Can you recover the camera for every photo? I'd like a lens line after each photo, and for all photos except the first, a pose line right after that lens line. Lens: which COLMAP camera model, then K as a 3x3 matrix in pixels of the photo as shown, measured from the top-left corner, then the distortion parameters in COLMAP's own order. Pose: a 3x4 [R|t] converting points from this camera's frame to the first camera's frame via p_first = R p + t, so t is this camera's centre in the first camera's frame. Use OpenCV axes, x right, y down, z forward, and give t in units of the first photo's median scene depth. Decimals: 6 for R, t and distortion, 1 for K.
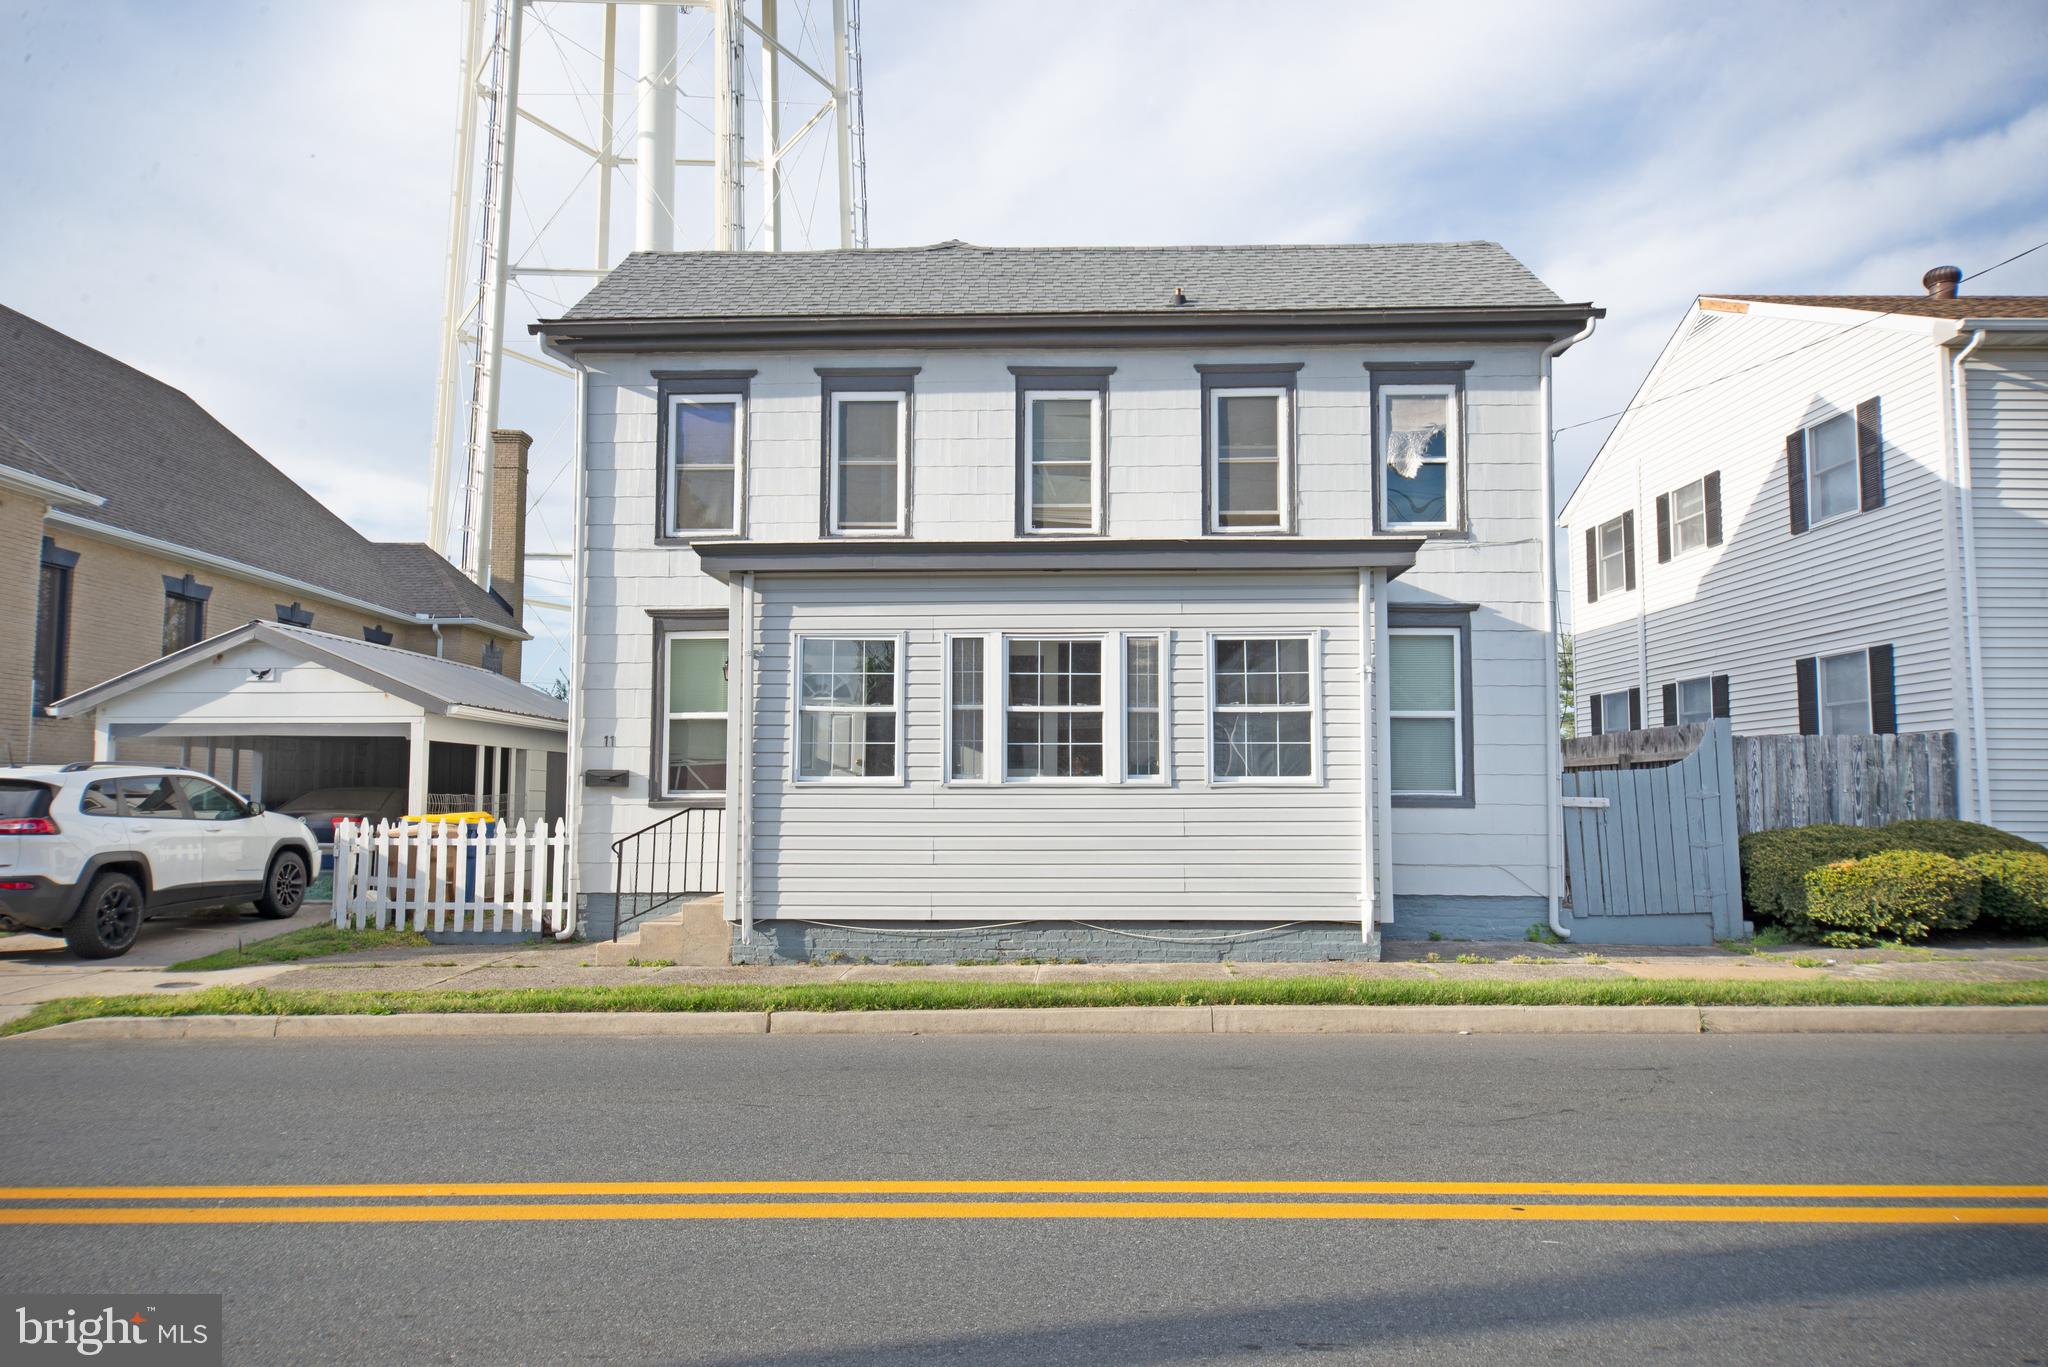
lens RADIAL K [[1365.4, 0, 1021.8], [0, 1365.4, 700.5], [0, 0, 1]] dist [0.048383, -0.000569]
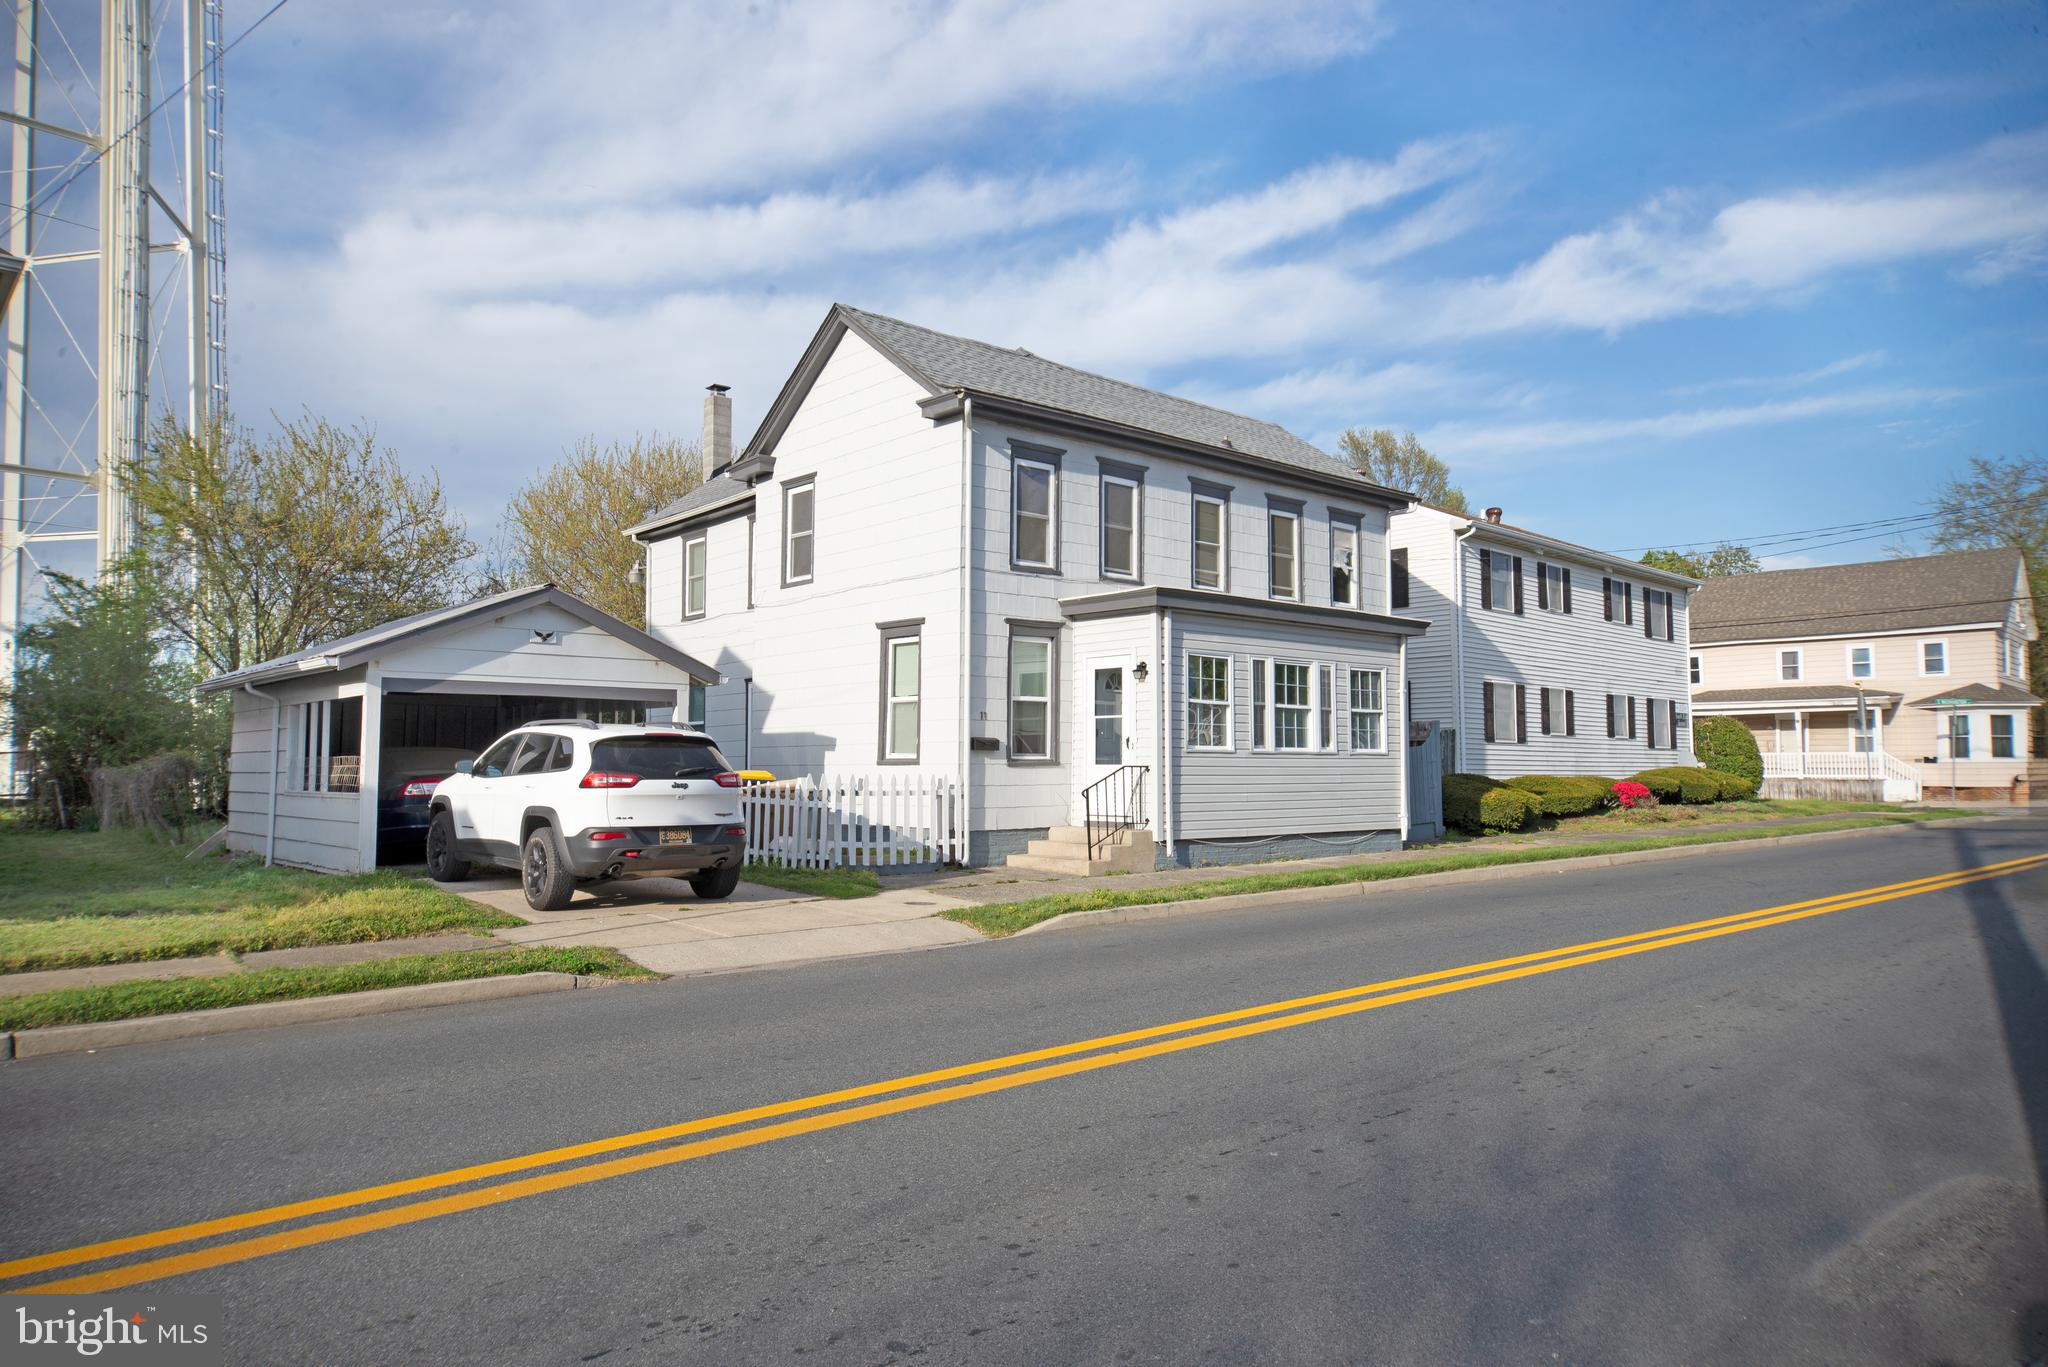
lens RADIAL K [[1365.4, 0, 1026.8], [0, 1365.4, 676.4], [0, 0, 1]] dist [0.048383, -0.000569]
pose [[0.721027, 0.047449, 0.691280, -1.184058], [-0.049634, 0.998627, -0.016776, 0.011914], [-0.691127, -0.022215, 0.722392, 0.026315]]
